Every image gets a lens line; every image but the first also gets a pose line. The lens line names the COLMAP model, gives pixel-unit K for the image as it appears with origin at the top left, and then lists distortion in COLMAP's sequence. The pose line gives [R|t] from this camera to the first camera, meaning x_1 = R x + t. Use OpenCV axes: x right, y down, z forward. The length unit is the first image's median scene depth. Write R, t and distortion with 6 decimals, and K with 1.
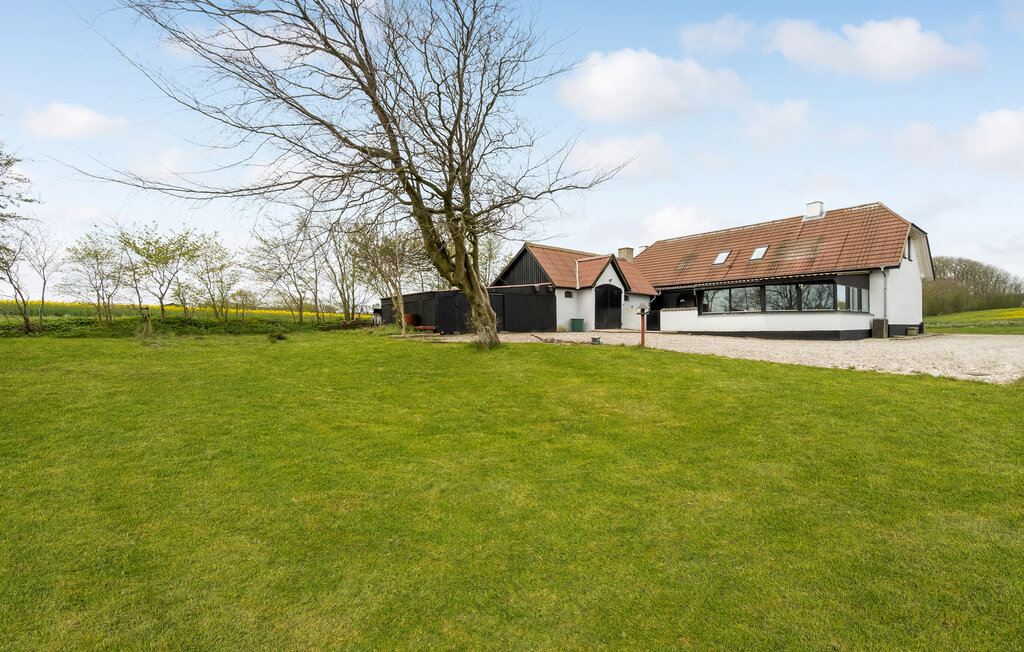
lens RADIAL K [[465.5, 0, 515.2], [0, 465.5, 335.0], [0, 0, 1]] dist [0.026033, 0.000237]
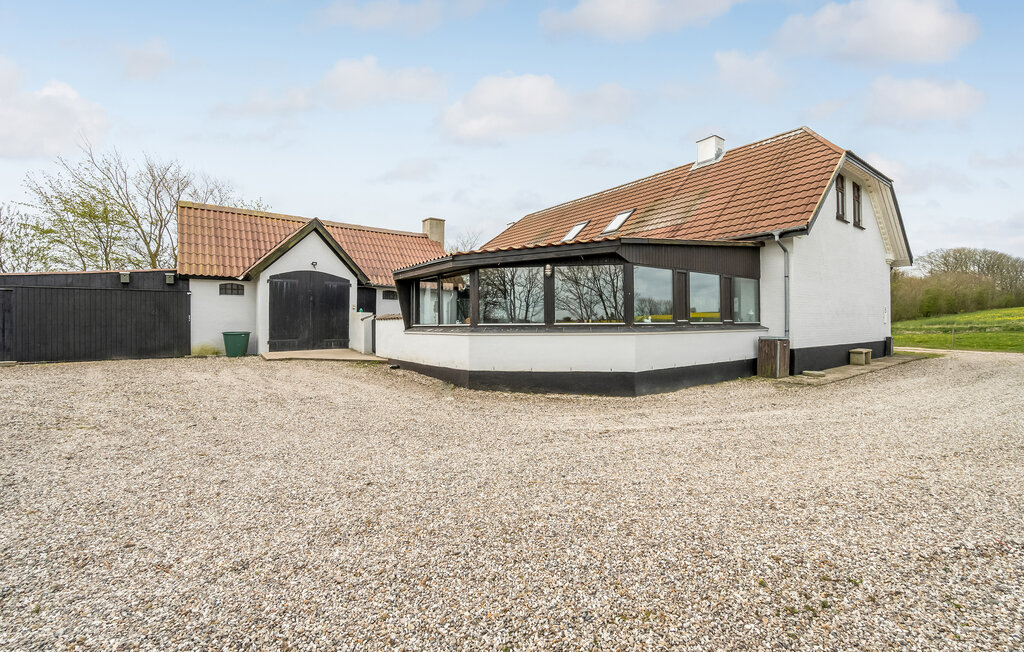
lens RADIAL K [[457.5, 0, 512.0], [0, 457.5, 326.0], [0, 0, 1]] dist [0.021560, -0.000214]
pose [[0.999018, 0.000742, -0.044299, 0.466635], [-0.001224, 0.999940, -0.010843, -0.036791], [0.044289, 0.010887, 0.998959, 0.455989]]
